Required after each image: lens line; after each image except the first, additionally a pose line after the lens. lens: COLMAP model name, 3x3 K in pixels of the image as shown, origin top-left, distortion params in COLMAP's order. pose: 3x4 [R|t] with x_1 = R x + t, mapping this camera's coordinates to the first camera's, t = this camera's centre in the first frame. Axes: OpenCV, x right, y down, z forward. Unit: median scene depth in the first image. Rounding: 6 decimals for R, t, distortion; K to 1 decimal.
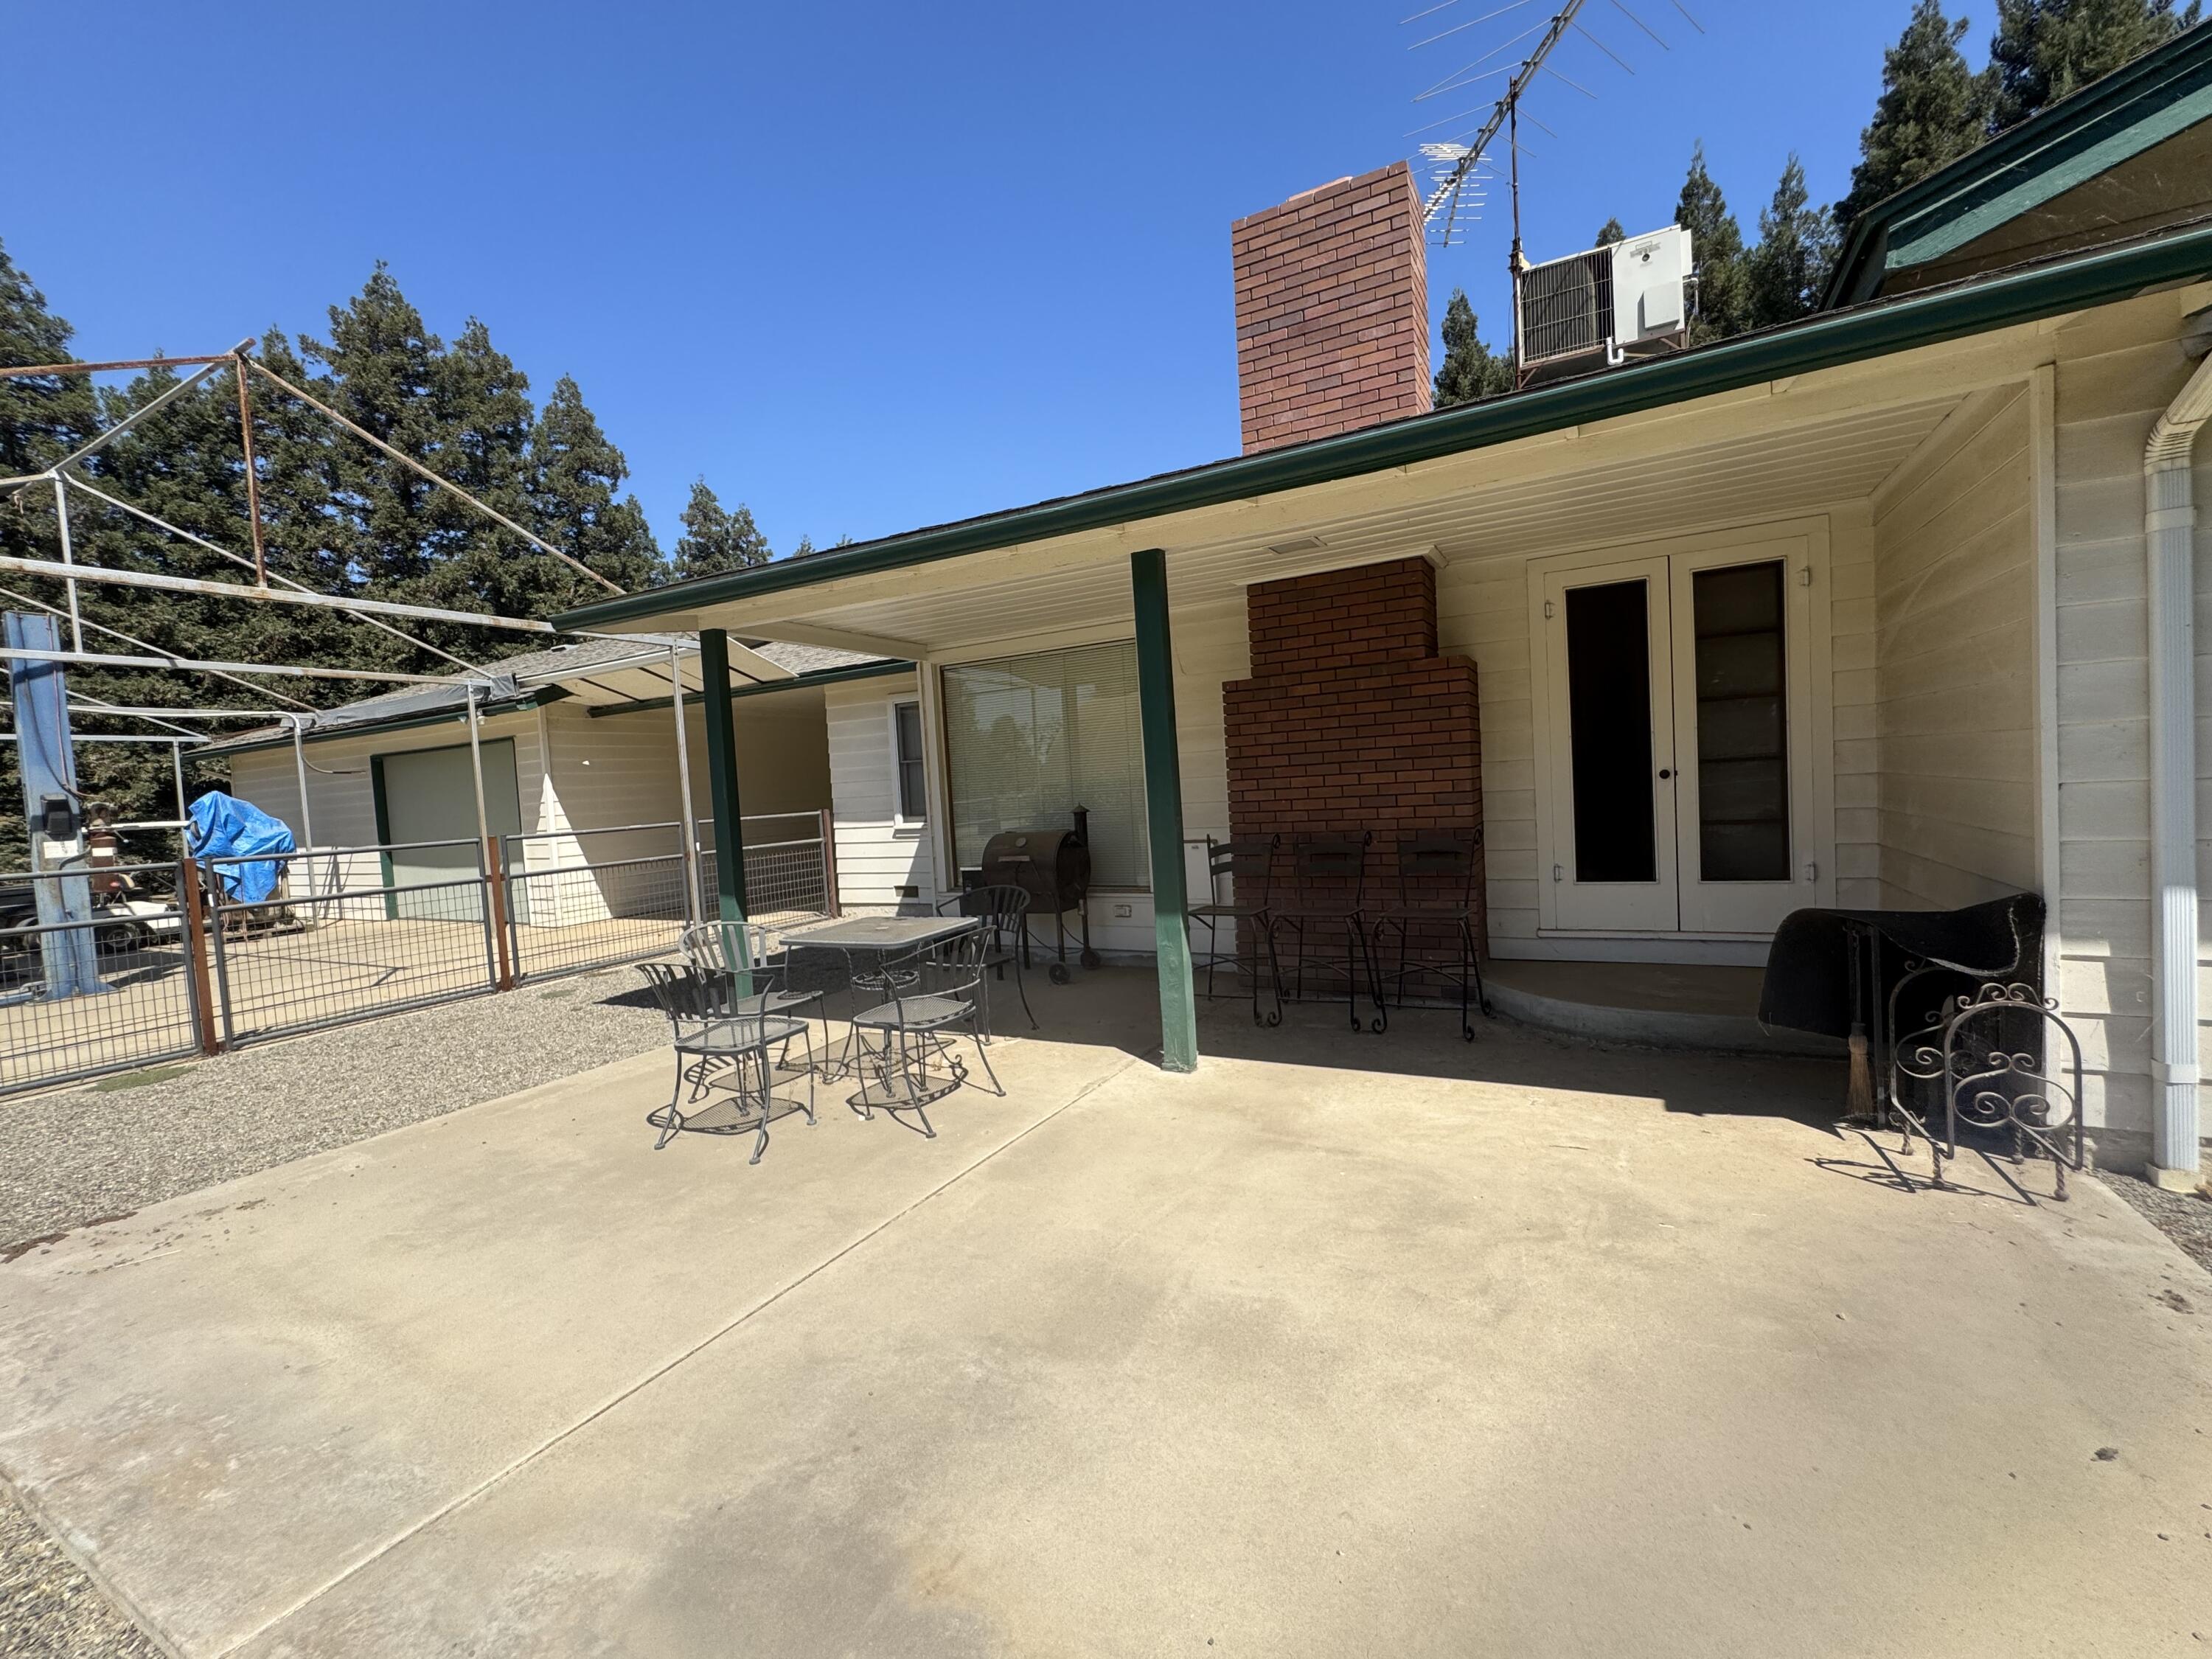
lens RADIAL K [[925.0, 0, 1106.0], [0, 925.0, 829.5], [0, 0, 1]] dist [0.000017, -0.000536]
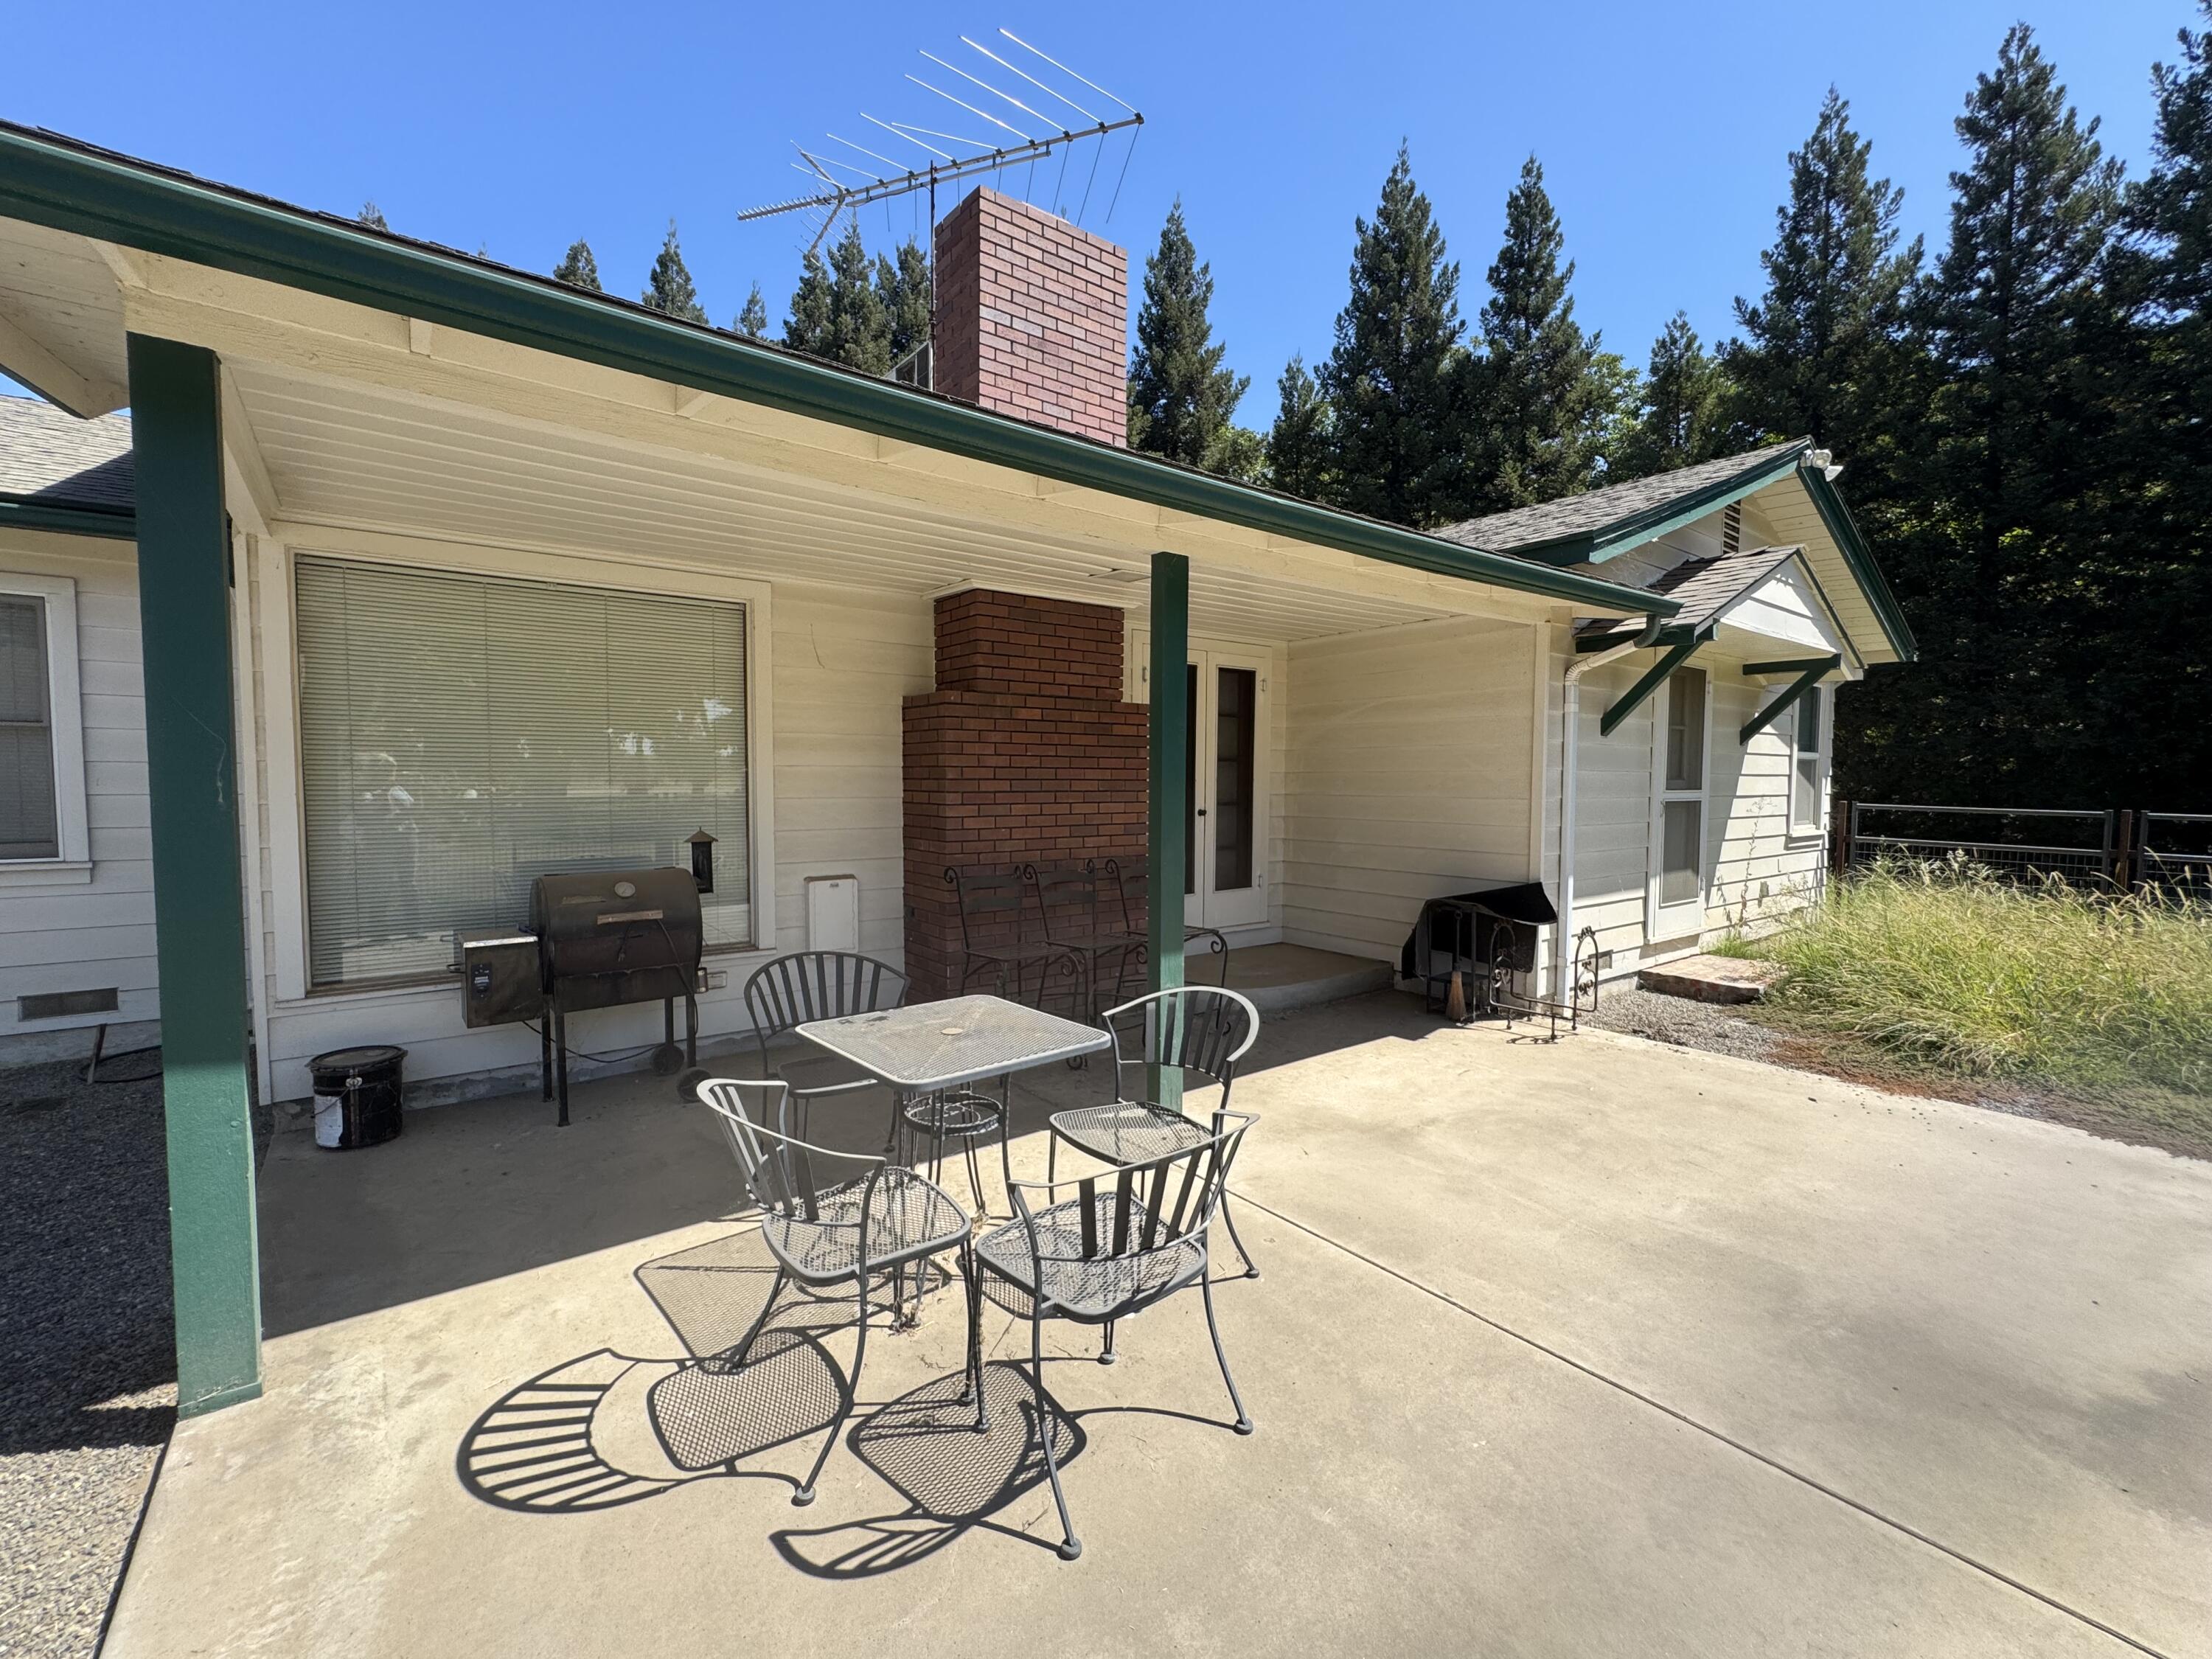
lens RADIAL K [[925.0, 0, 1106.0], [0, 925.0, 829.5], [0, 0, 1]] dist [0.000017, -0.000536]
pose [[0.412455, 0.010995, 0.910912, -0.845951], [0.017668, 0.999643, -0.020066, -0.014046], [-0.910807, 0.024370, 0.412114, 0.725003]]
